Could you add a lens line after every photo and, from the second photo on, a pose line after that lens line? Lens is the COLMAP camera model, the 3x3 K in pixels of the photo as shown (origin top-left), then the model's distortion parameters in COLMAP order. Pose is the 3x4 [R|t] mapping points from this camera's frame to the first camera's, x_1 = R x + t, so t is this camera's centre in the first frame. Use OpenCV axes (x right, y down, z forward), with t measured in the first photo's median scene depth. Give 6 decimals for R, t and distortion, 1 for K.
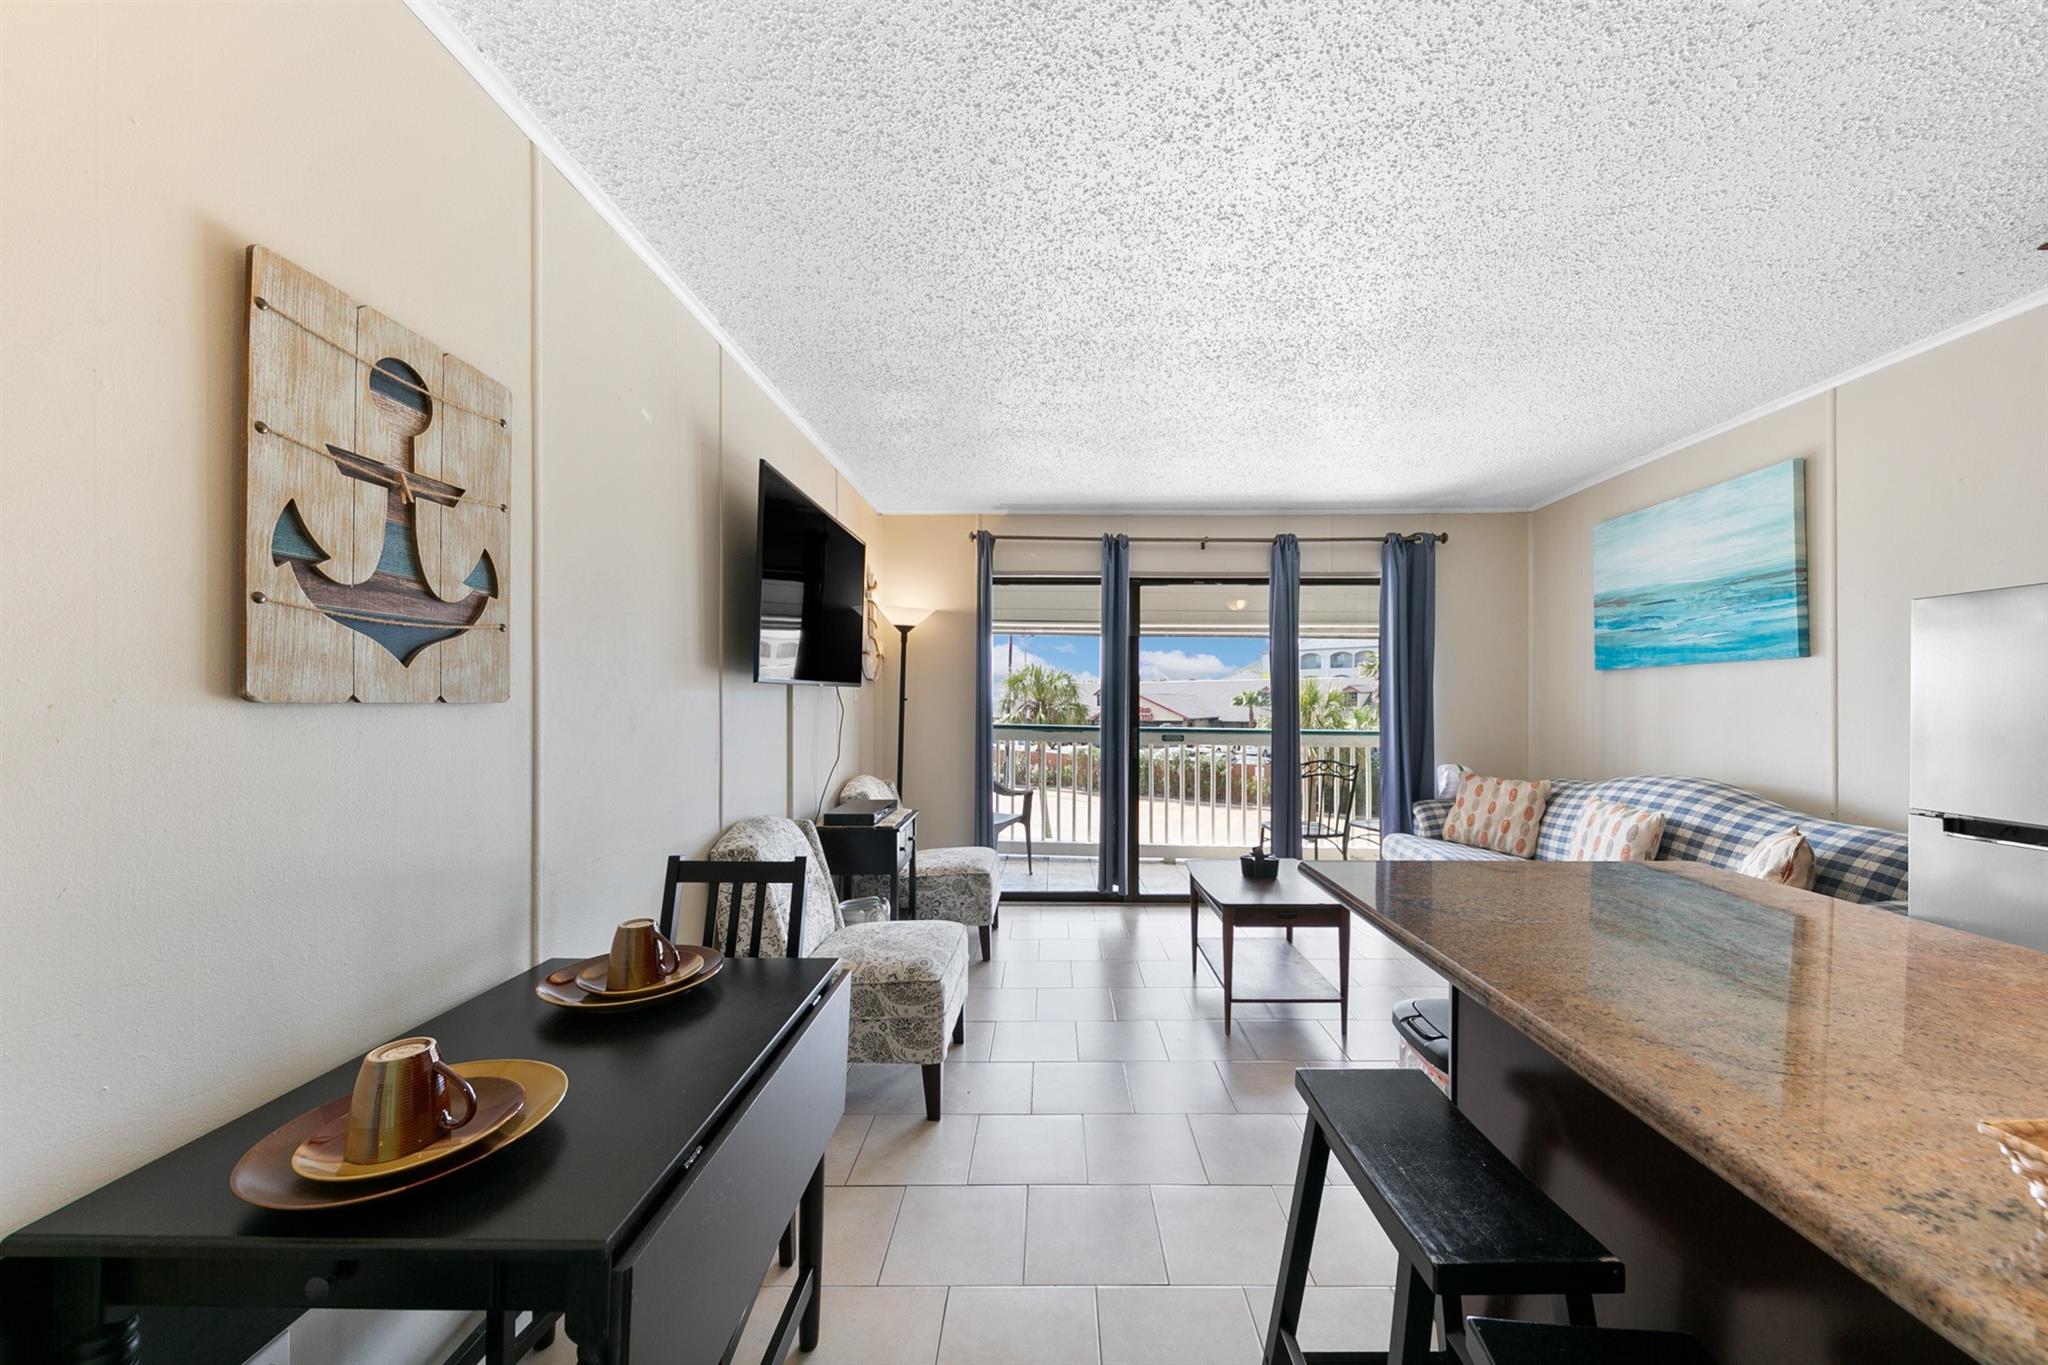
lens RADIAL K [[704.9, 0, 1047.4], [0, 704.9, 697.0], [0, 0, 1]] dist [0.009119, -0.003355]
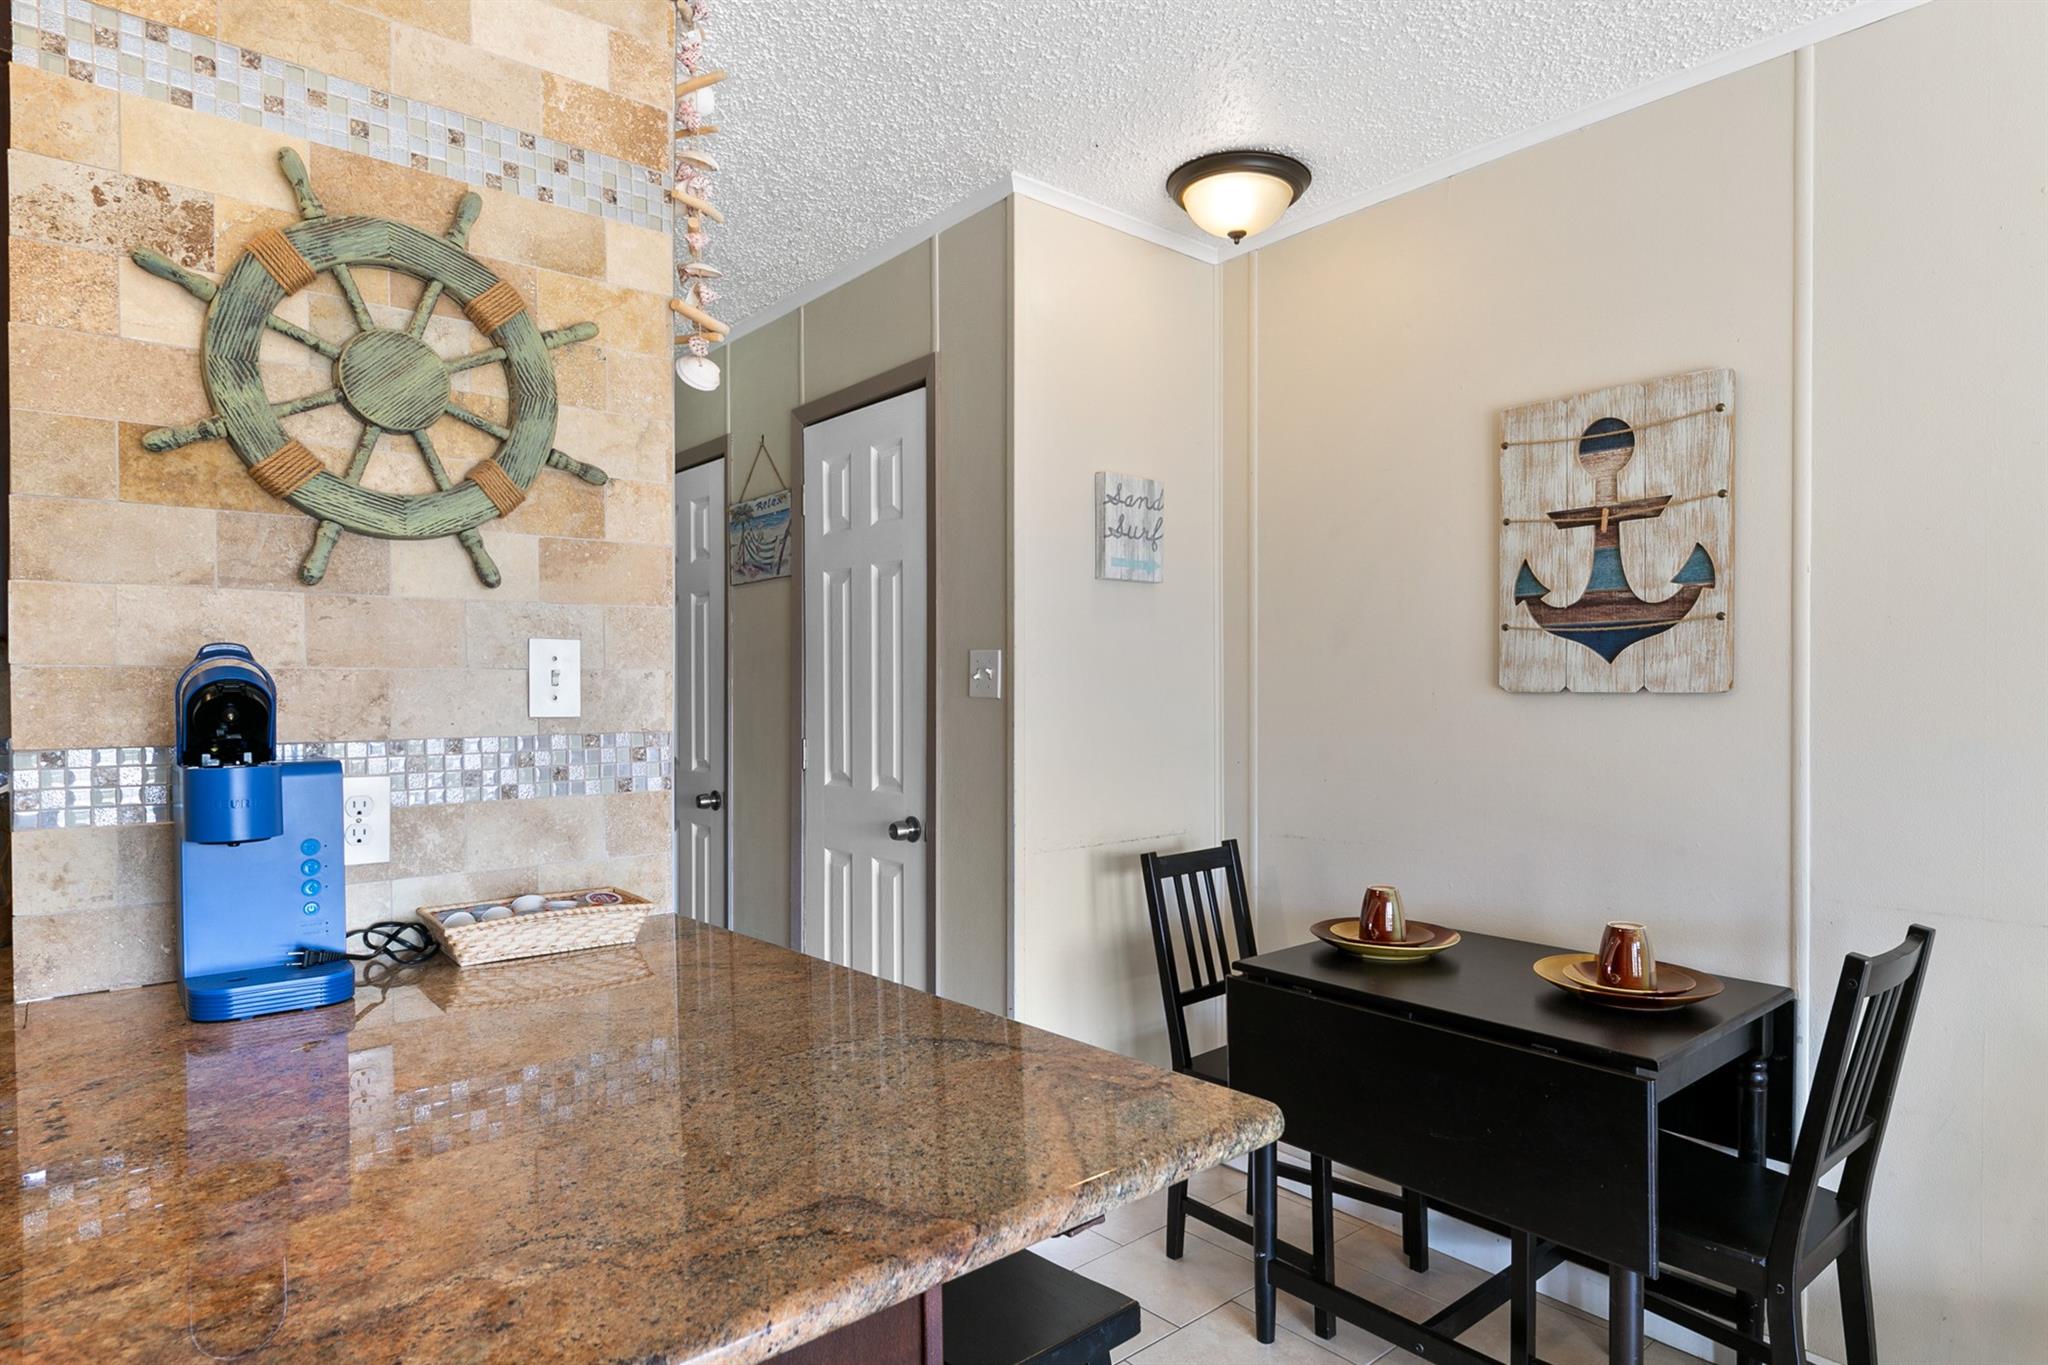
lens RADIAL K [[1146.1, 0, 1025.8], [0, 1146.1, 703.9], [0, 0, 1]] dist [0.008496, -0.005889]
pose [[-0.754106, 0.013562, -0.656613, 0.391285], [0.009055, 0.999906, 0.010253, -0.000905], [0.656690, 0.001786, -0.754158, 0.614230]]
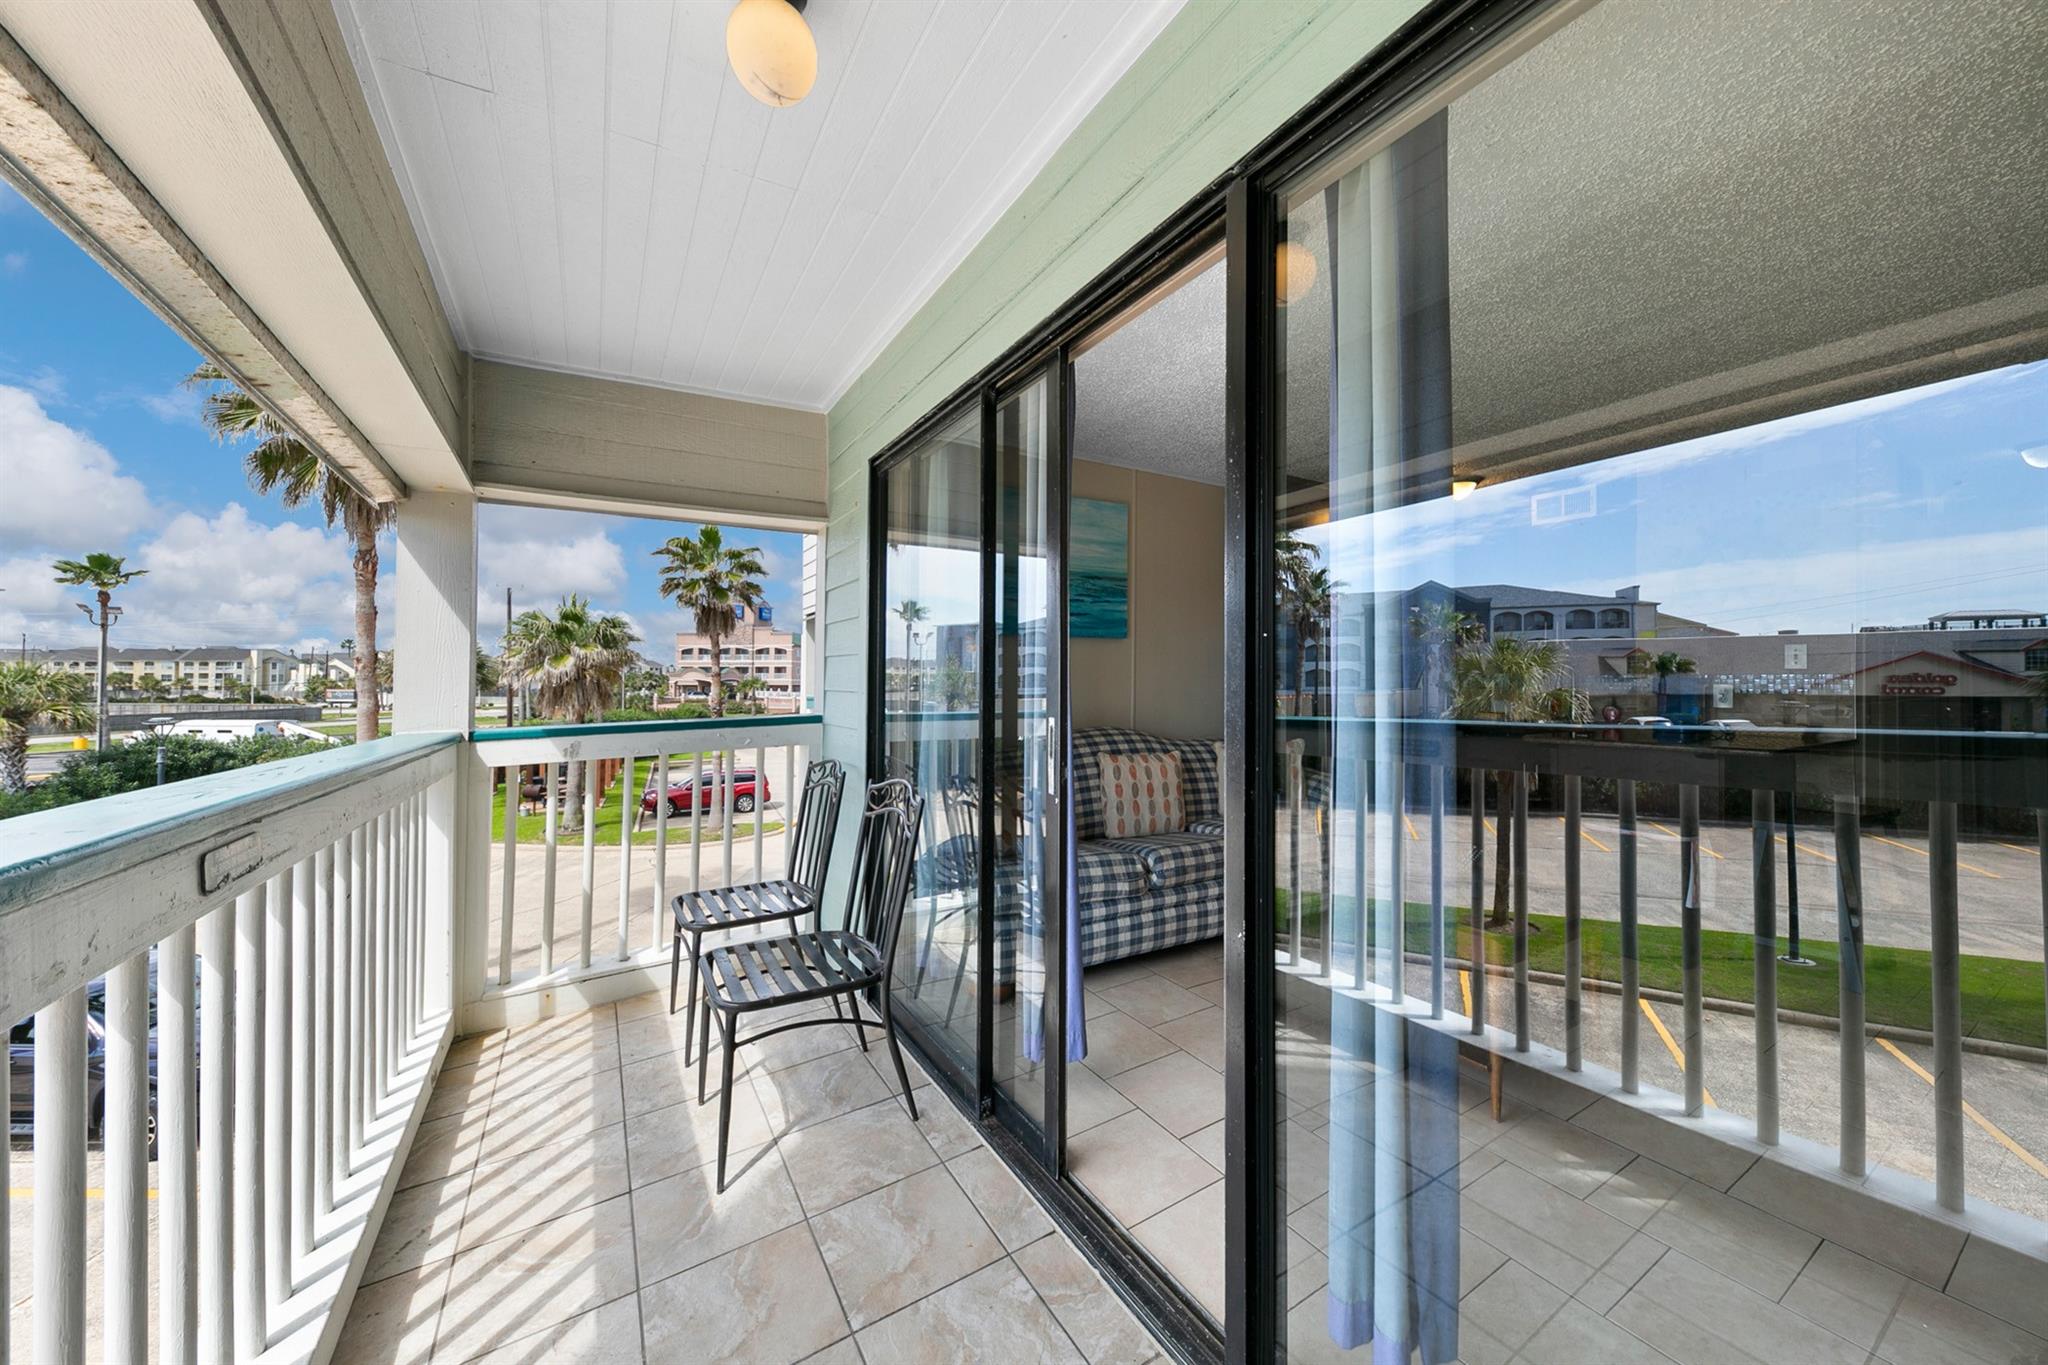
lens RADIAL K [[704.9, 0, 1019.8], [0, 704.9, 686.5], [0, 0, 1]] dist [0.009119, -0.003355]
pose [[-0.517586, -0.000885, 0.855630, -0.075575], [-0.003845, 0.999992, -0.001292, 0.038056], [-0.855622, -0.003959, -0.517586, 1.548141]]
